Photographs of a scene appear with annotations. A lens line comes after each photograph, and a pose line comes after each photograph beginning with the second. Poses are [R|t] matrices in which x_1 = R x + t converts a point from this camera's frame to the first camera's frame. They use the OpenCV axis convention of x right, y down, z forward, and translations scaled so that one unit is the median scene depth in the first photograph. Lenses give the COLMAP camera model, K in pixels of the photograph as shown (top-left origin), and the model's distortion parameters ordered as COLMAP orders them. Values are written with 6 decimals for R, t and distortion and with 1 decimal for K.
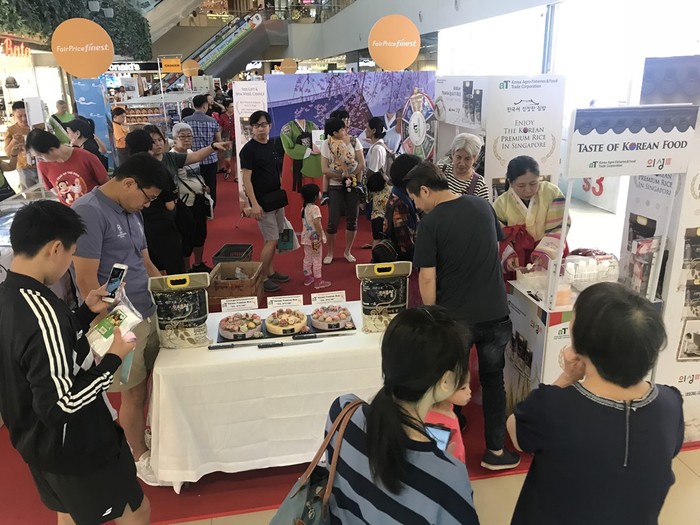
lens RADIAL K [[567.2, 0, 350.0], [0, 567.2, 262.5], [0, 0, 1]] dist [0.004262, -0.008839]
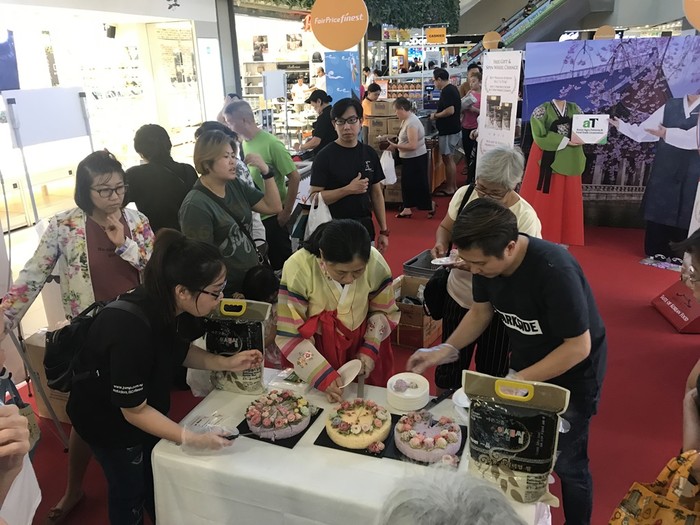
lens RADIAL K [[567.2, 0, 350.0], [0, 567.2, 262.5], [0, 0, 1]] dist [0.004262, -0.008839]
pose [[0.869220, 0.158788, -0.468233, 0.056101], [-0.139191, 0.987312, 0.076428, -0.045630], [0.474428, -0.001259, 0.880293, 0.157132]]
